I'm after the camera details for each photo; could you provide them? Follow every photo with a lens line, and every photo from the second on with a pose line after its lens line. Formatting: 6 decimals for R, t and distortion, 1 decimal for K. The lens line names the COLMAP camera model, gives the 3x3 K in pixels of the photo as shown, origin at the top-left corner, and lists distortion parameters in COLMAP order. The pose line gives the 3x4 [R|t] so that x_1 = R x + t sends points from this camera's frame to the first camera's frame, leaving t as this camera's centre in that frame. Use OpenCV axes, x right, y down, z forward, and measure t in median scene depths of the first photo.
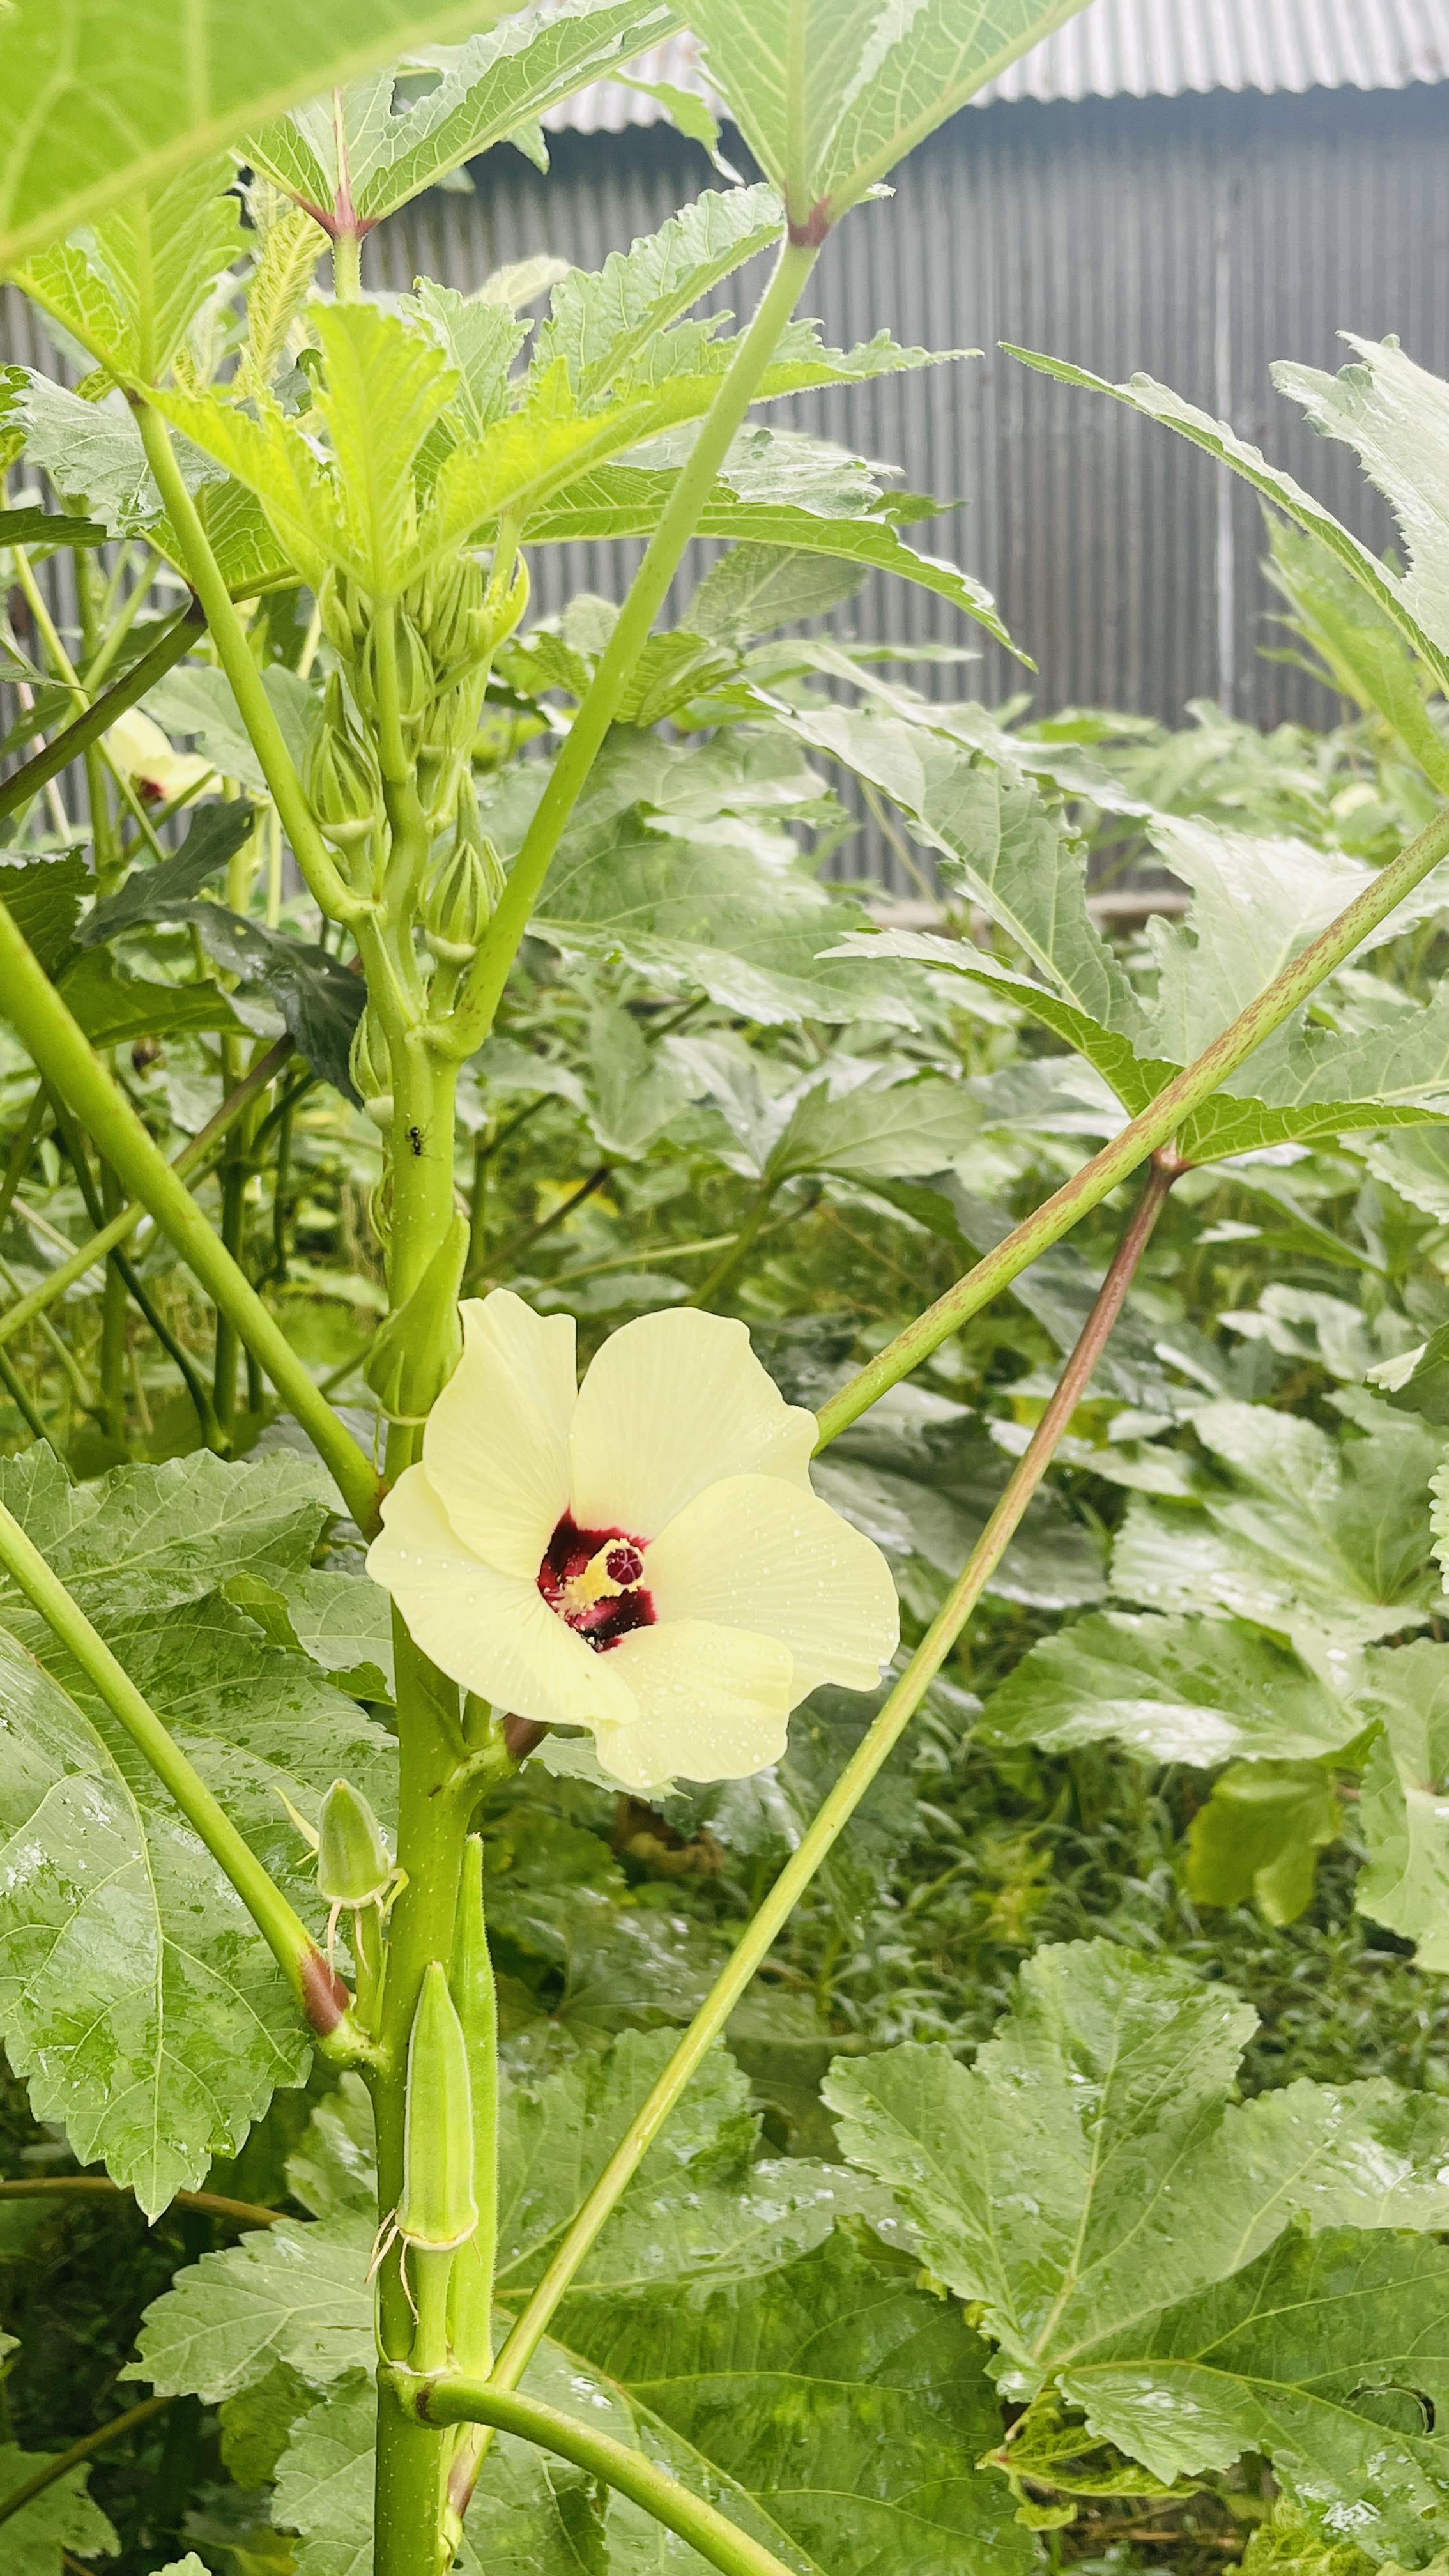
lens RADIAL K [[2517.1, 0, 724.5], [0, 2517.1, 1288.0], [0, 0, 1]] dist [-0.001461, 0.000566]
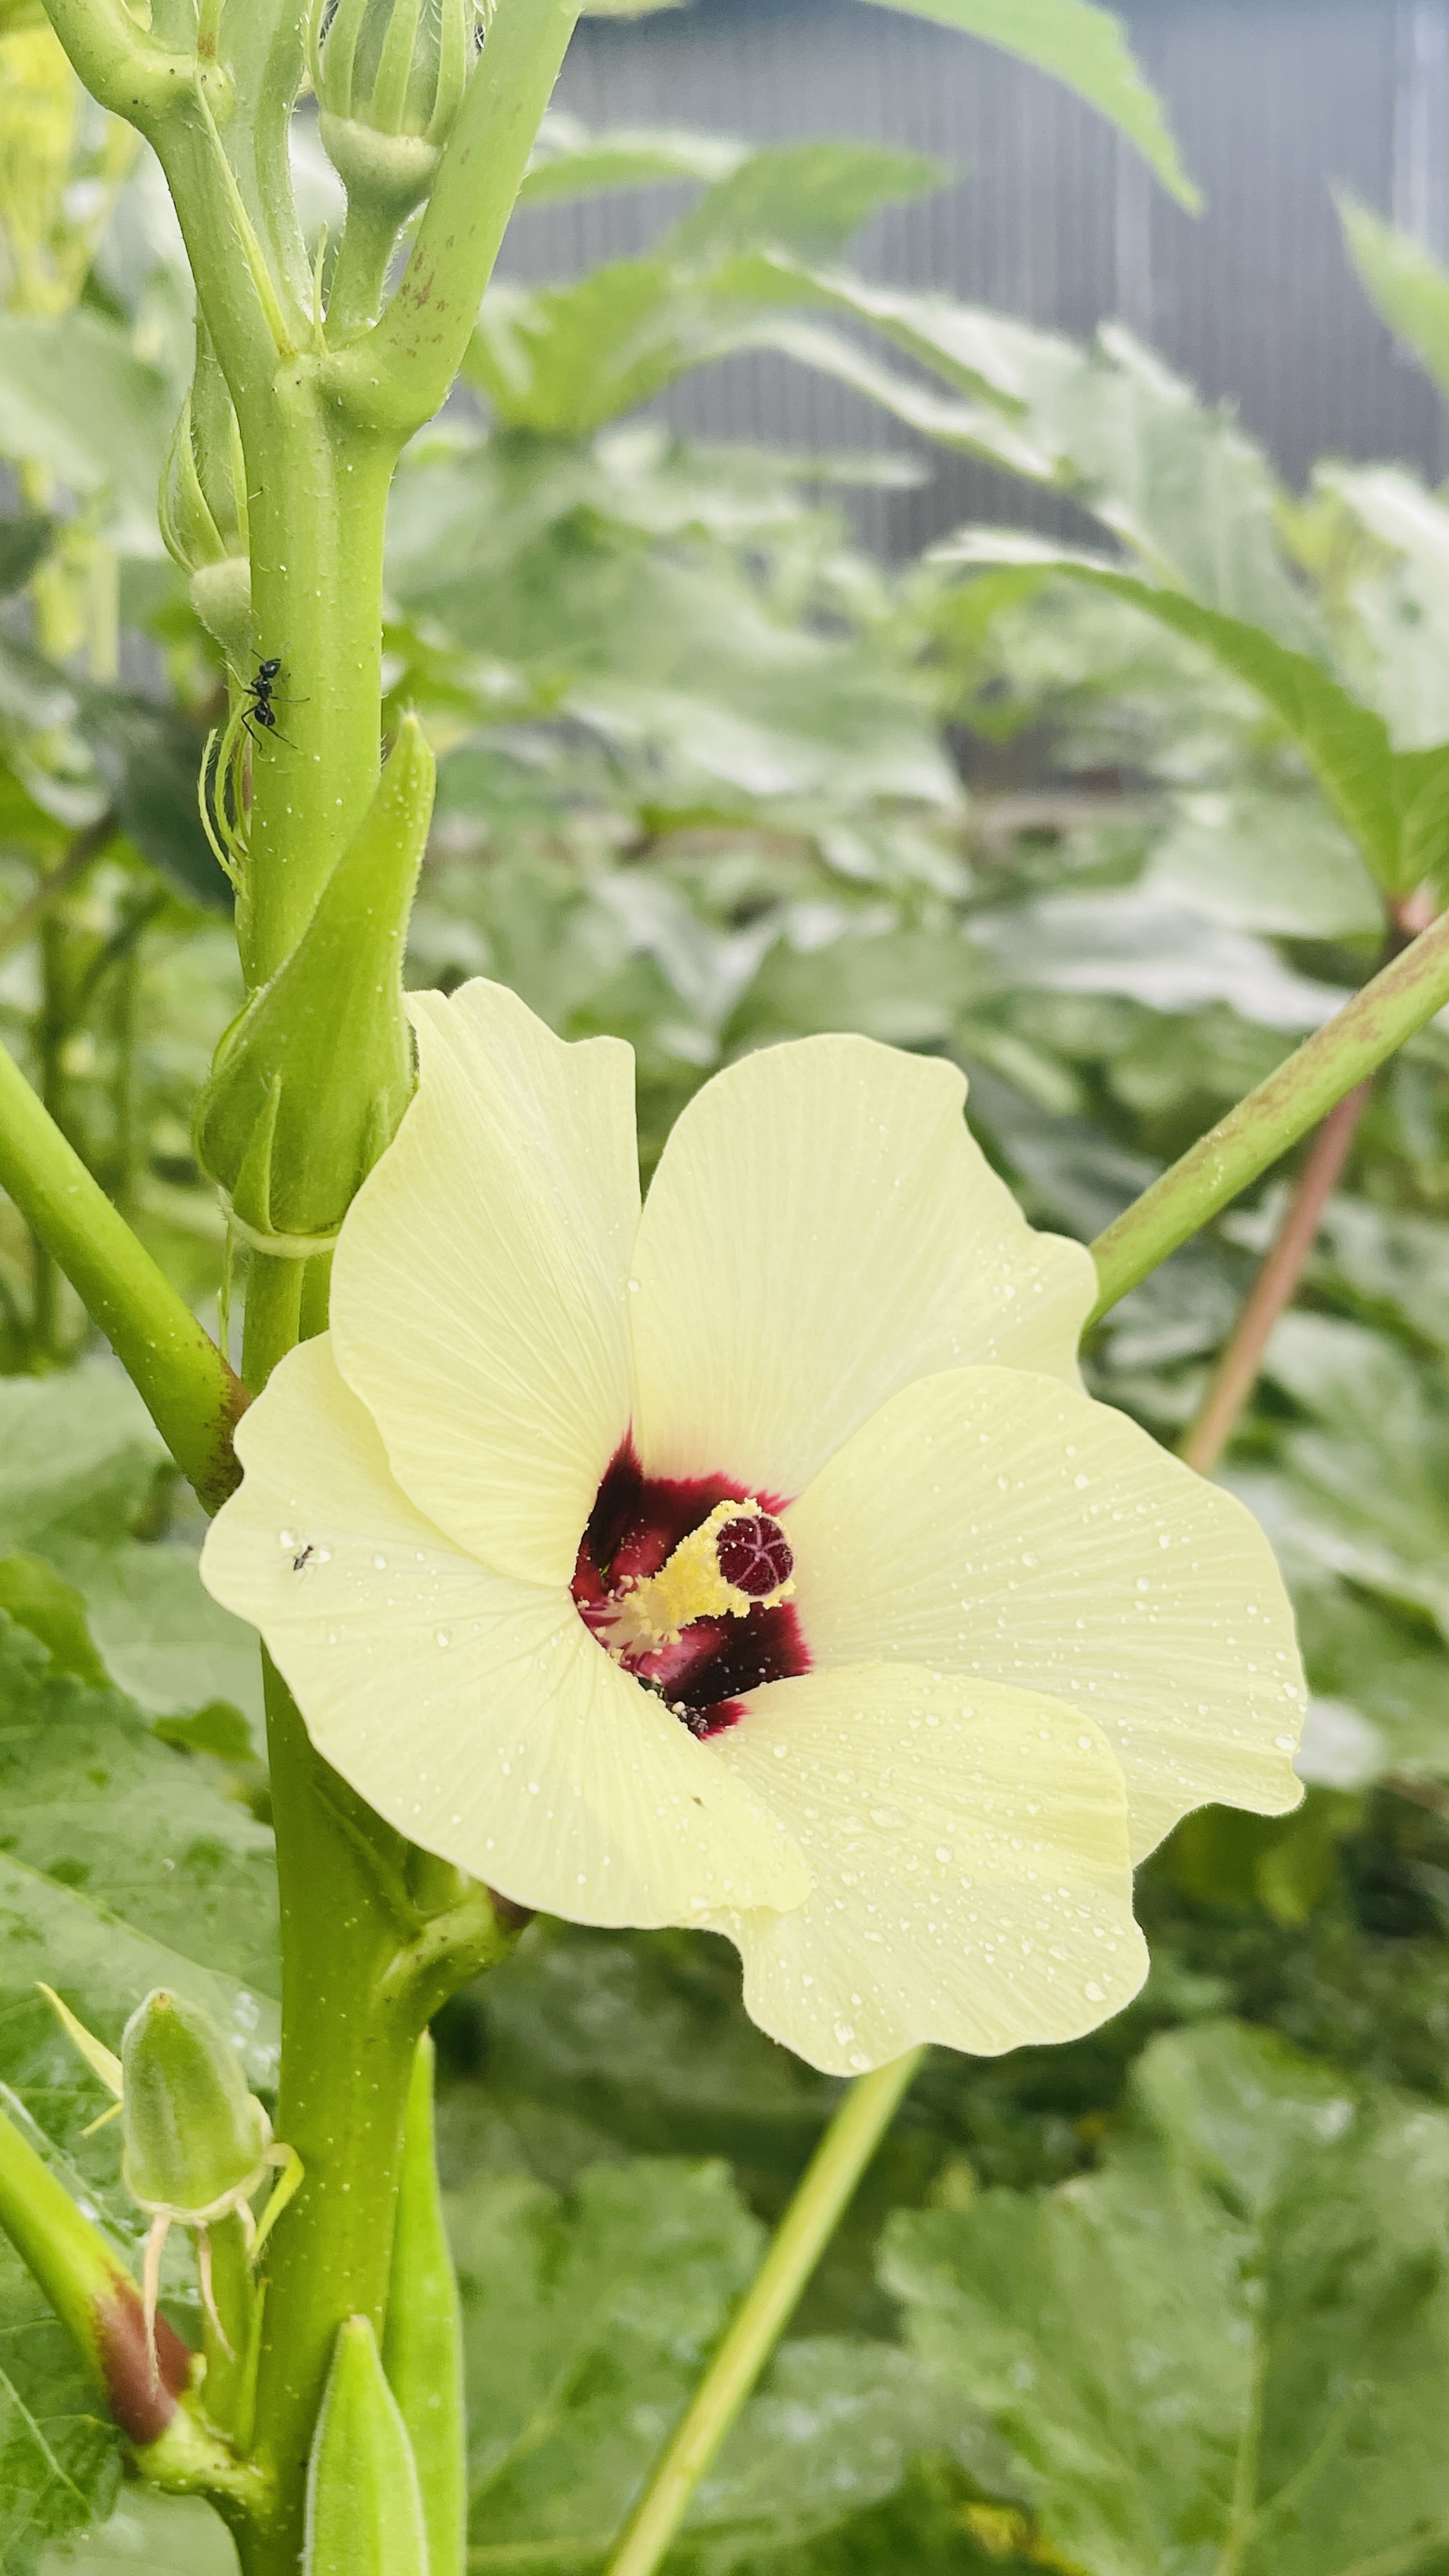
lens RADIAL K [[2618.0, 0, 722.6], [0, 2618.0, 1354.1], [0, 0, 1]] dist [0.019921, -0.116330]
pose [[0.998977, -0.007344, 0.044611, -0.063880], [0.005120, 0.998748, 0.049761, 0.045446], [-0.044921, -0.049482, 0.997764, 0.482255]]
